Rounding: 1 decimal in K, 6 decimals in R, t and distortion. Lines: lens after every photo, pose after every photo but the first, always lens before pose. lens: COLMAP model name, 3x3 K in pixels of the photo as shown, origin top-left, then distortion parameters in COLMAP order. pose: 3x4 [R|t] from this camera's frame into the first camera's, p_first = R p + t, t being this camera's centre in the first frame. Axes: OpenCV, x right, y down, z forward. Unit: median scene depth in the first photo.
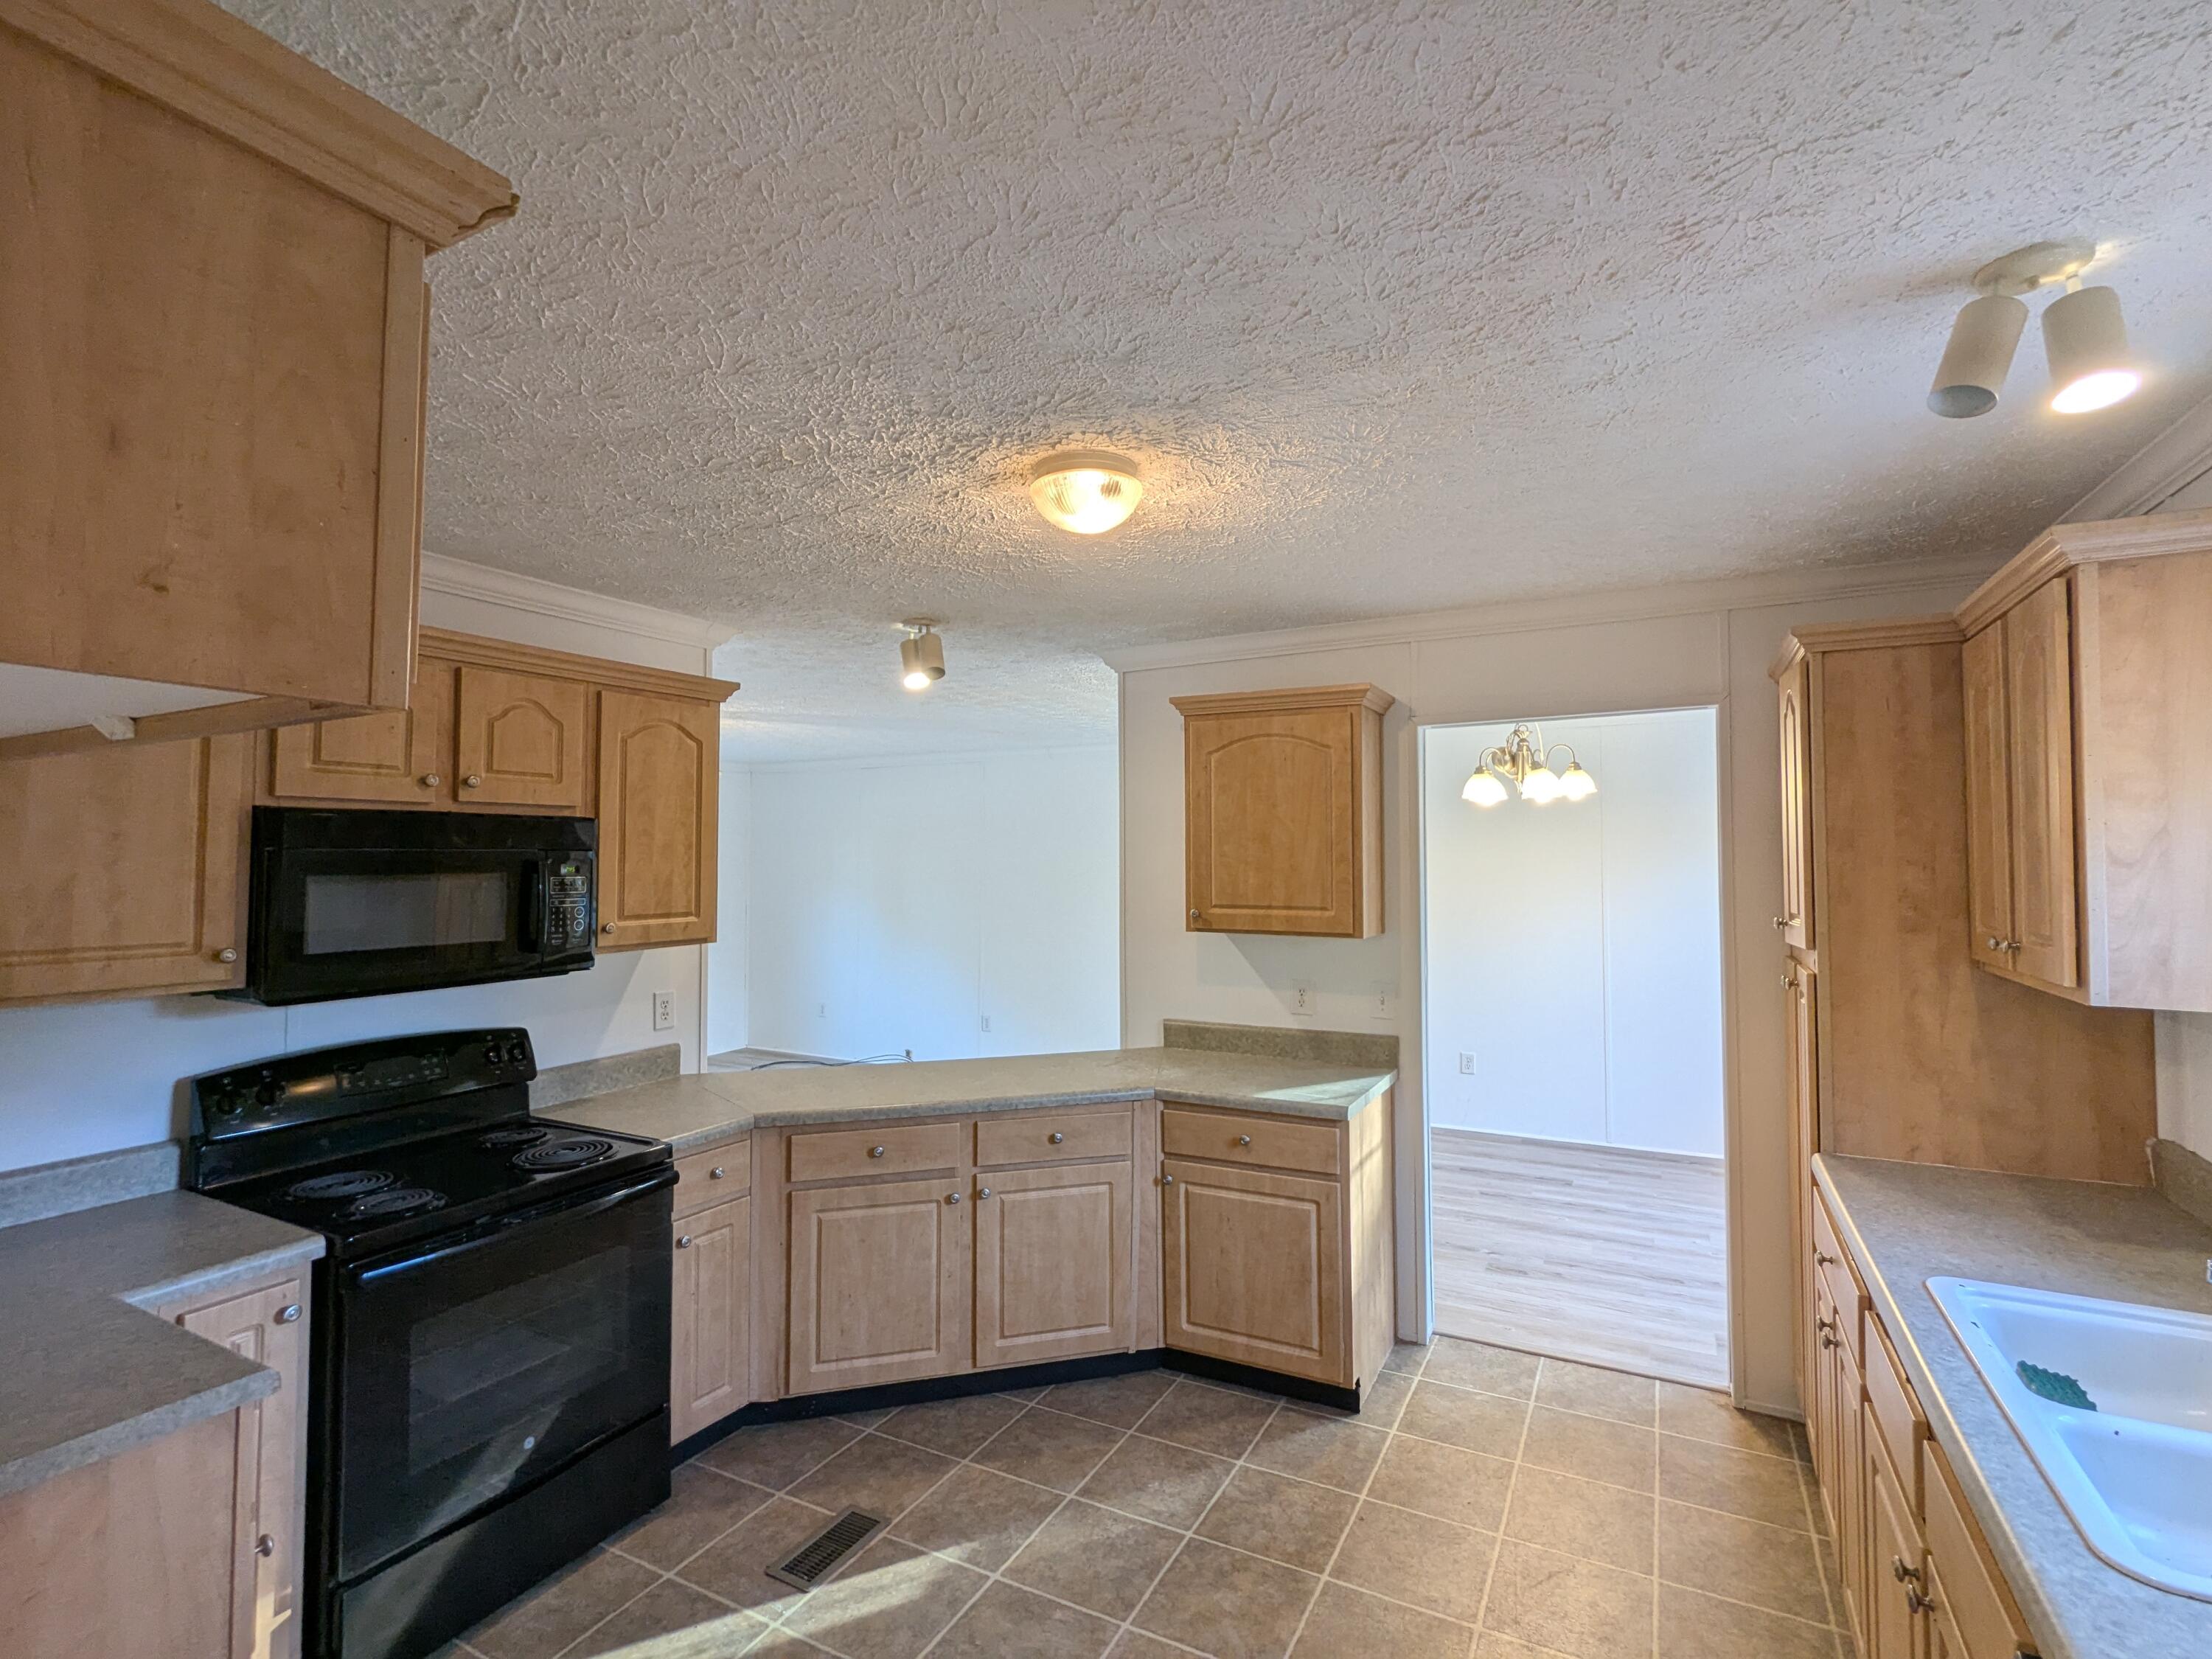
lens RADIAL K [[1052.8, 0, 1104.0], [0, 1052.8, 819.1], [0, 0, 1]] dist [-0.000982, -0.000592]
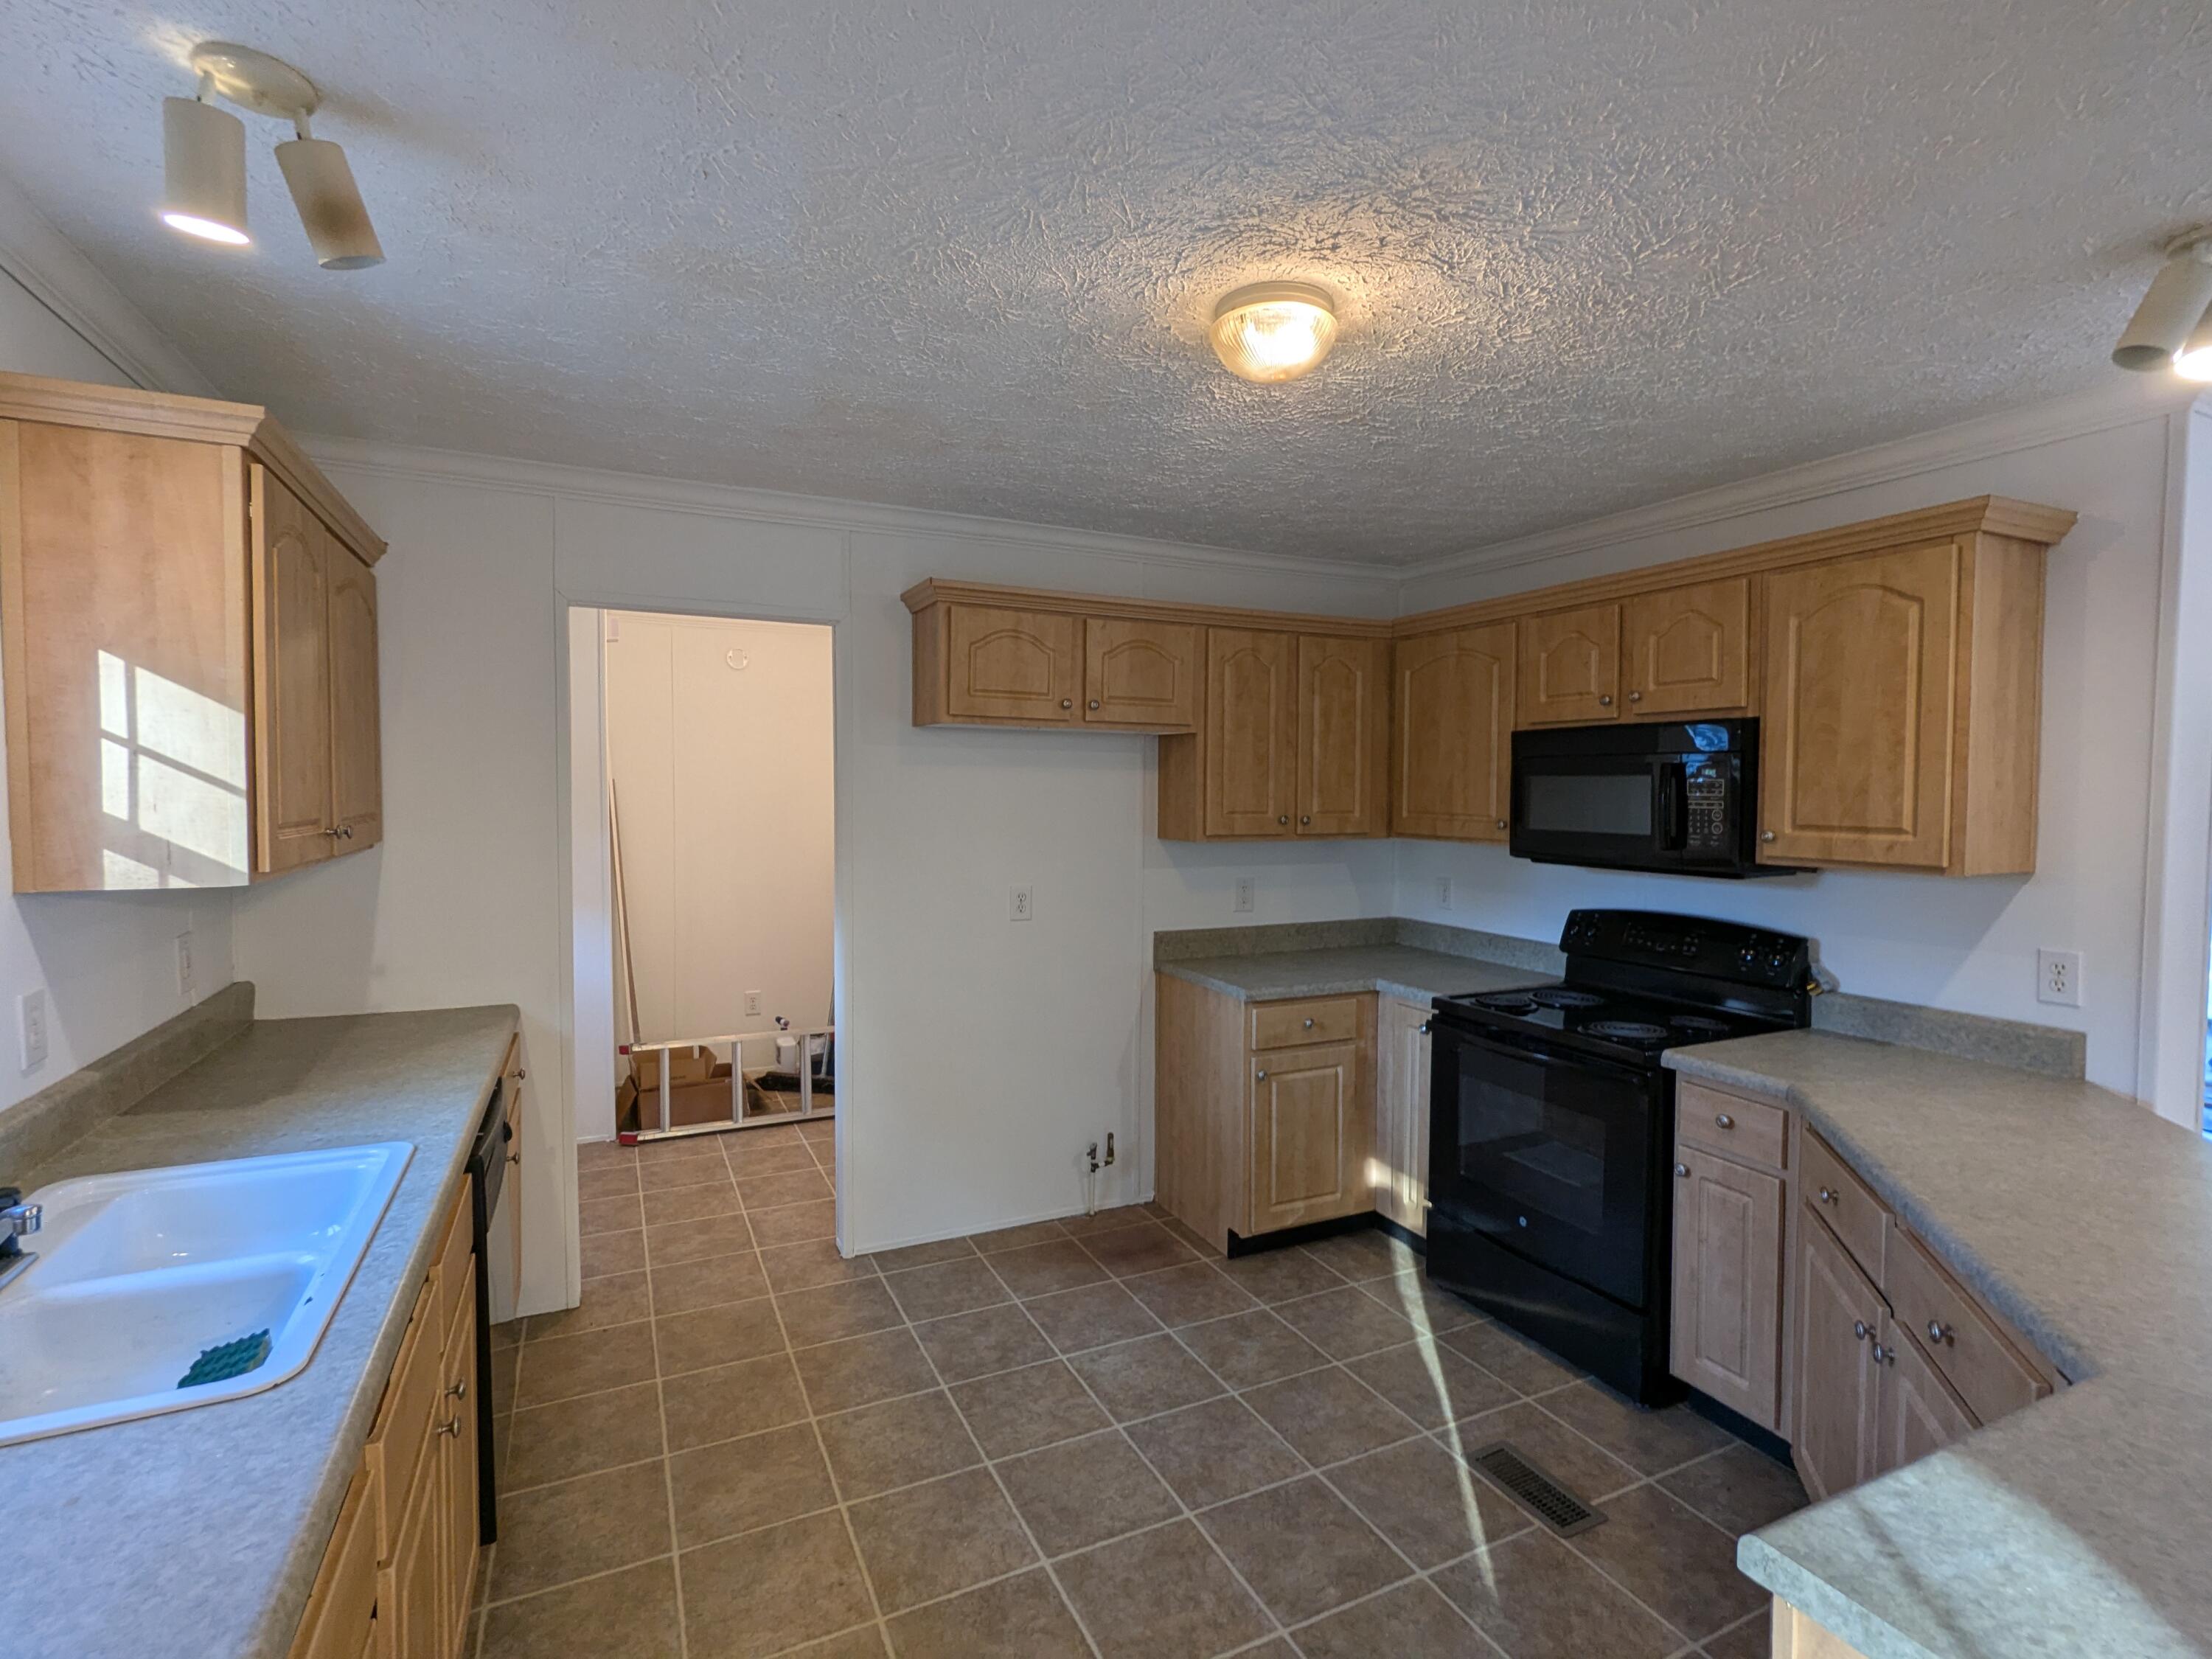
lens RADIAL K [[1038.5, 0, 1106.0], [0, 1038.5, 829.5], [0, 0, 1]] dist [0.023342, -0.000058]
pose [[-0.590074, 0.034800, -0.806599, 0.633236], [0.028442, 0.999346, 0.022309, 0.064038], [0.806848, -0.009778, -0.590678, 1.128788]]
